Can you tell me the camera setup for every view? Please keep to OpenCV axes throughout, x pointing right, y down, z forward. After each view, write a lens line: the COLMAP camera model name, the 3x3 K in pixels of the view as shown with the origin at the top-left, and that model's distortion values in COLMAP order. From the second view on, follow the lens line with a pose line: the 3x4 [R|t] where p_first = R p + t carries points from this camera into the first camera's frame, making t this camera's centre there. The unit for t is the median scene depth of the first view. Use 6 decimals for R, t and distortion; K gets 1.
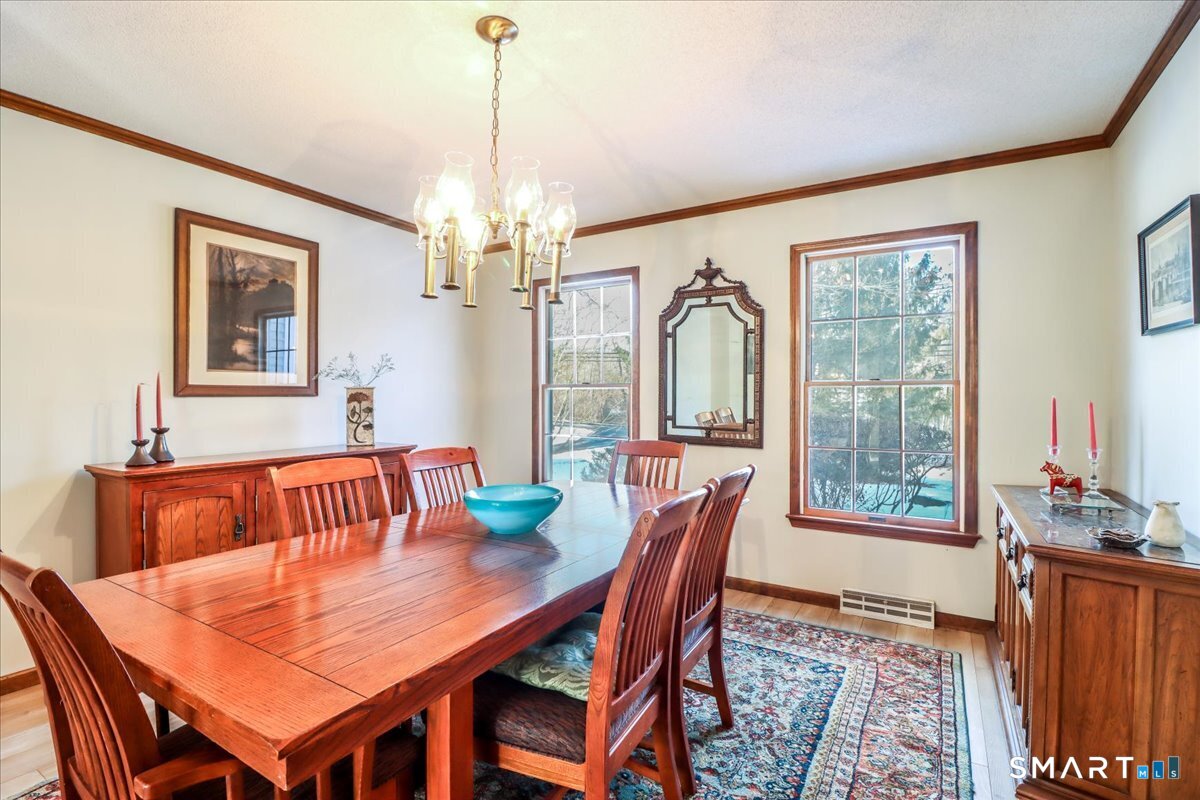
lens RADIAL K [[554.1, 0, 601.0], [0, 554.1, 398.8], [0, 0, 1]] dist [-0.017999, -0.007402]
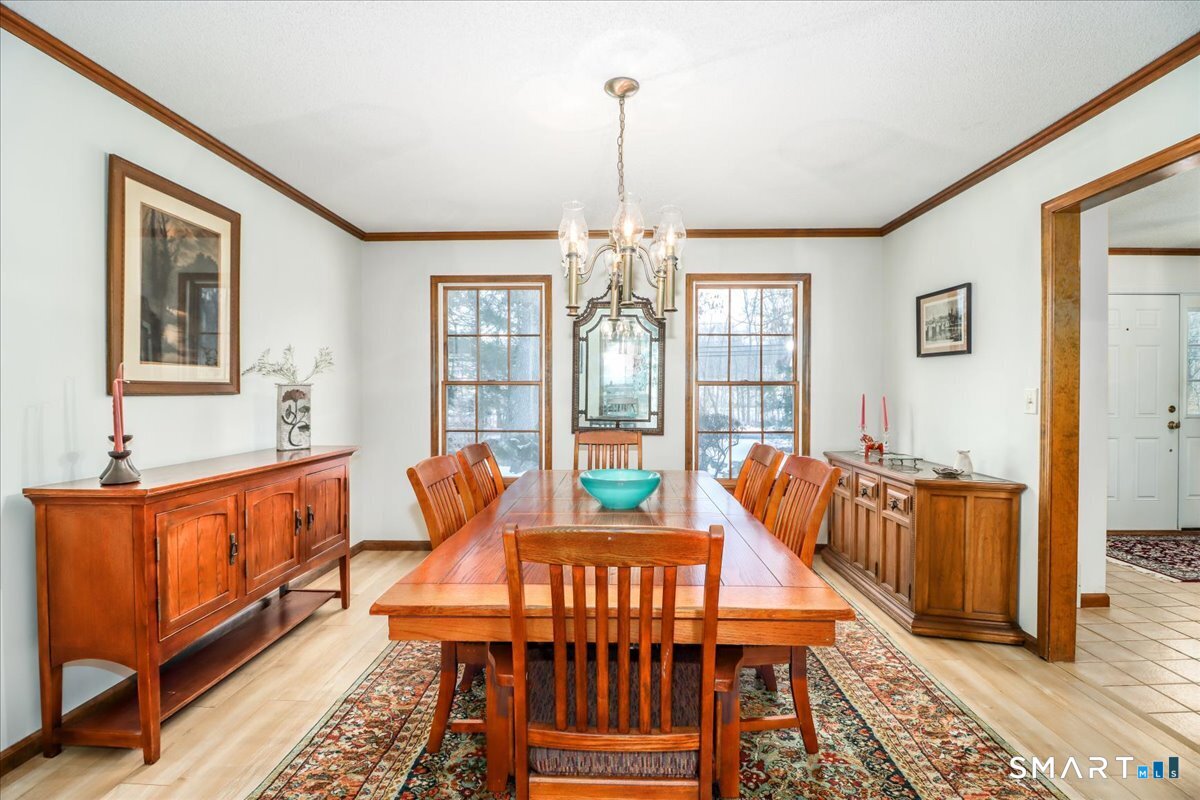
lens RADIAL K [[554.1, 0, 605.3], [0, 554.1, 399.0], [0, 0, 1]] dist [-0.017999, -0.007402]
pose [[0.872956, -0.007124, 0.487748, -0.475162], [0.002663, 0.999948, 0.009838, -0.004282], [-0.487792, -0.007289, 0.872929, -0.020308]]
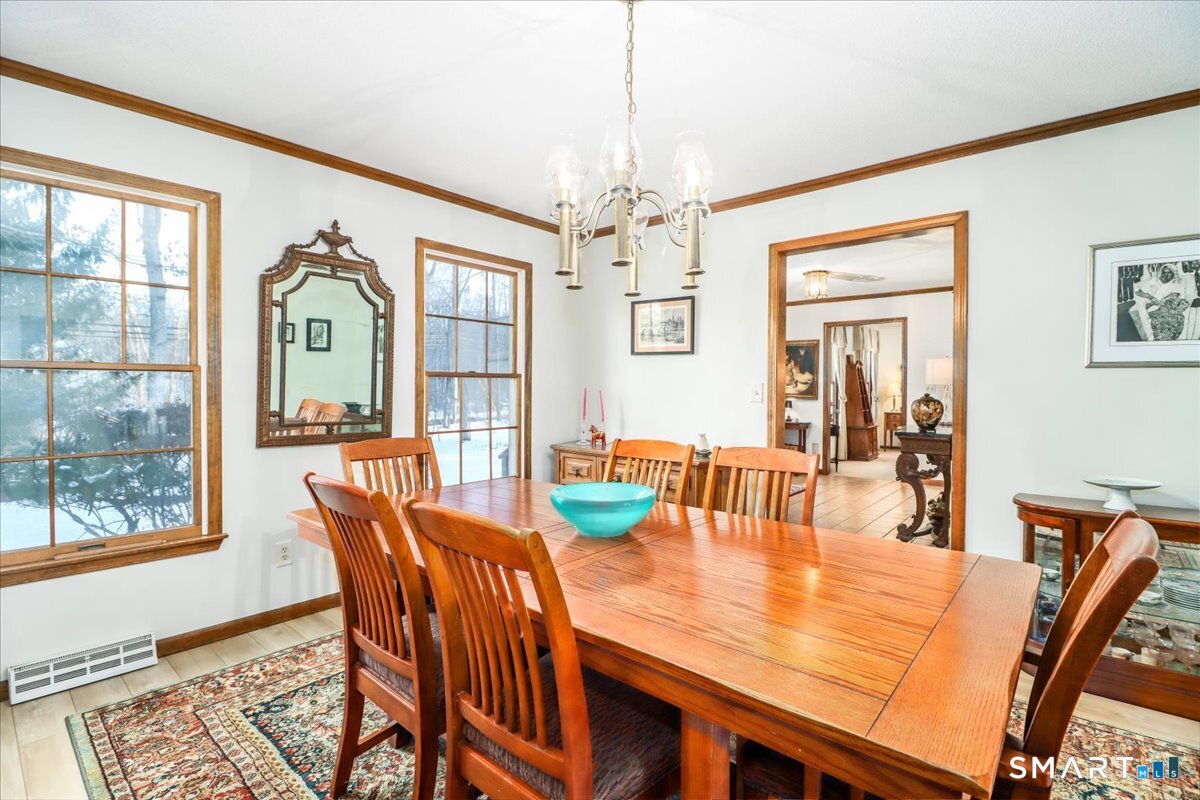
lens RADIAL K [[554.1, 0, 601.8], [0, 554.1, 397.5], [0, 0, 1]] dist [-0.017999, -0.007402]
pose [[0.169249, -0.019106, 0.985388, -0.655011], [-0.000619, 0.999810, 0.019492, -0.003215], [-0.985573, -0.003909, 0.169205, 0.531442]]
